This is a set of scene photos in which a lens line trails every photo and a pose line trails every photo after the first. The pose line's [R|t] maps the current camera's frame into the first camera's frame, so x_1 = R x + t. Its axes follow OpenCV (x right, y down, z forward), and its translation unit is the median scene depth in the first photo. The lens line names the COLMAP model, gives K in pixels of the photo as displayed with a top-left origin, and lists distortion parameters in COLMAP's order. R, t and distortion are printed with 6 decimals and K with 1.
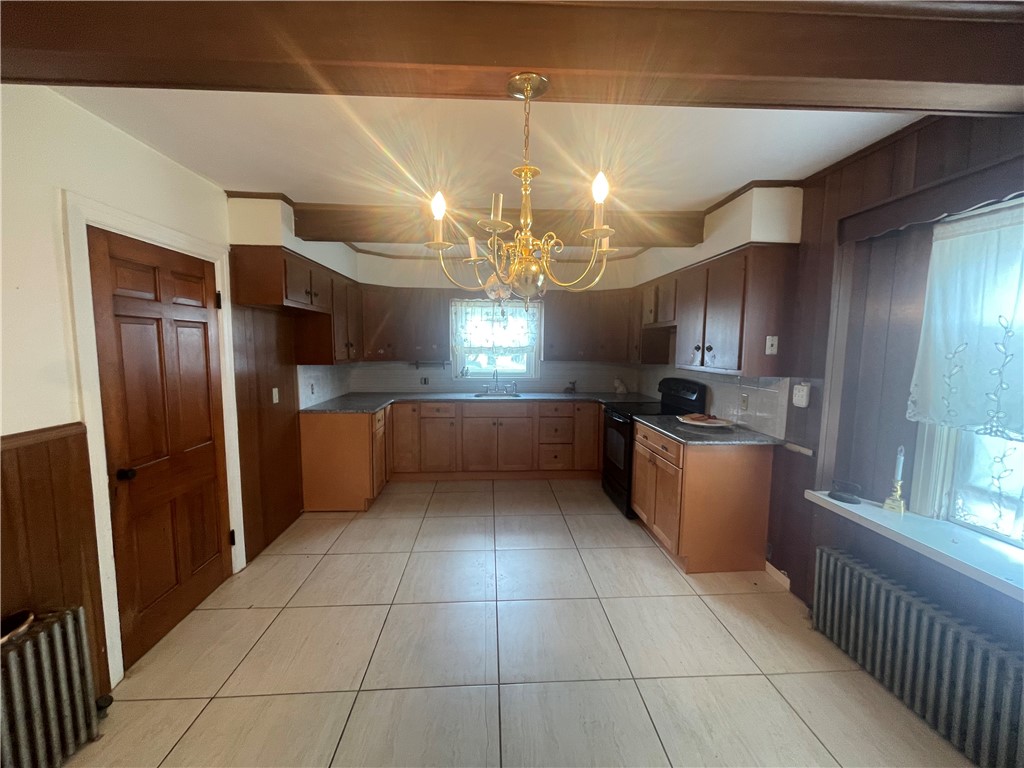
lens RADIAL K [[414.8, 0, 514.3], [0, 414.8, 385.3], [0, 0, 1]] dist [-0.003090, -0.000502]
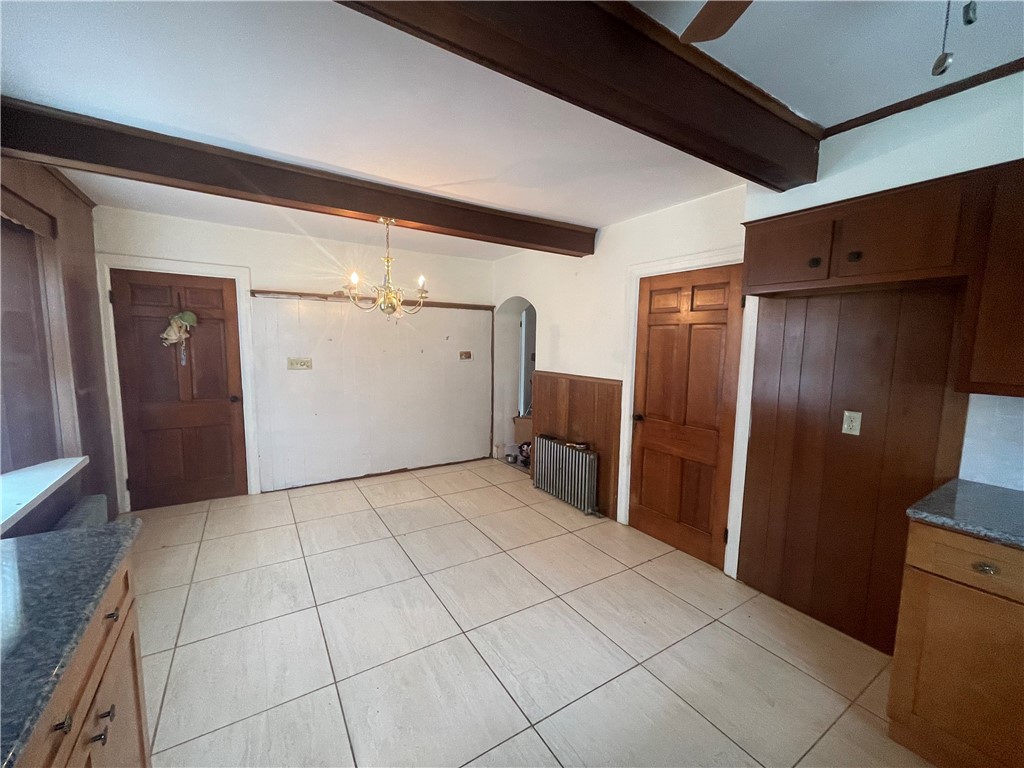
lens RADIAL K [[414.8, 0, 514.3], [0, 414.8, 385.3], [0, 0, 1]] dist [-0.003090, -0.000502]
pose [[-0.870154, 0.027781, -0.491996, 0.210980], [-0.076995, 0.978483, 0.191425, -0.121185], [0.486727, 0.204451, -0.849292, 1.278341]]
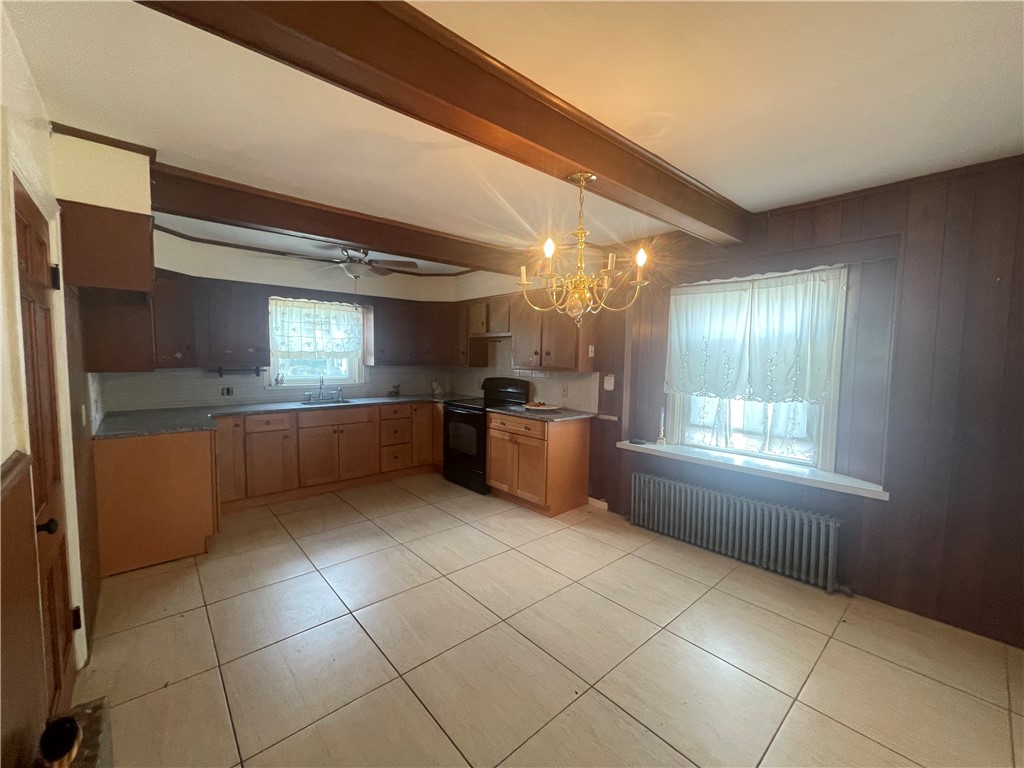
lens RADIAL K [[414.8, 0, 514.3], [0, 414.8, 385.3], [0, 0, 1]] dist [-0.003090, -0.000502]
pose [[0.785988, -0.039498, 0.616979, -0.428833], [0.051673, 0.998662, -0.001896, 0.013305], [-0.616078, 0.033372, 0.786978, -0.013585]]
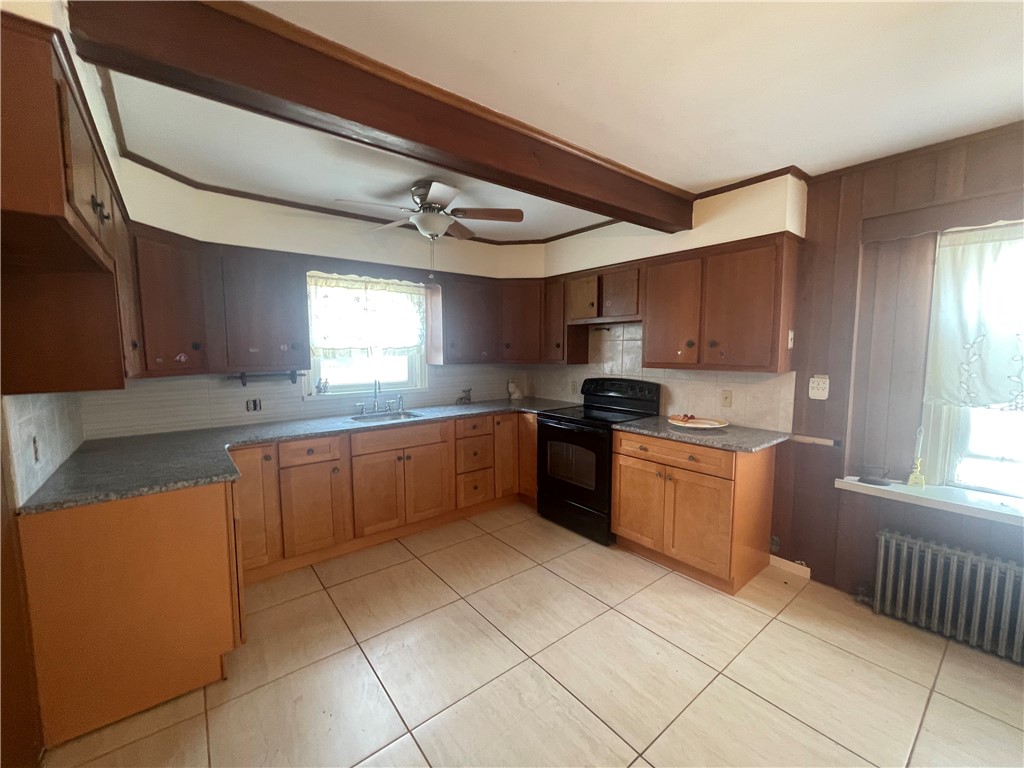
lens RADIAL K [[414.8, 0, 514.3], [0, 414.8, 385.3], [0, 0, 1]] dist [-0.003090, -0.000502]
pose [[0.817592, -0.062285, 0.572419, -0.387849], [0.065780, 0.997727, 0.014609, -0.035891], [-0.572028, 0.025709, 0.819831, 0.448631]]
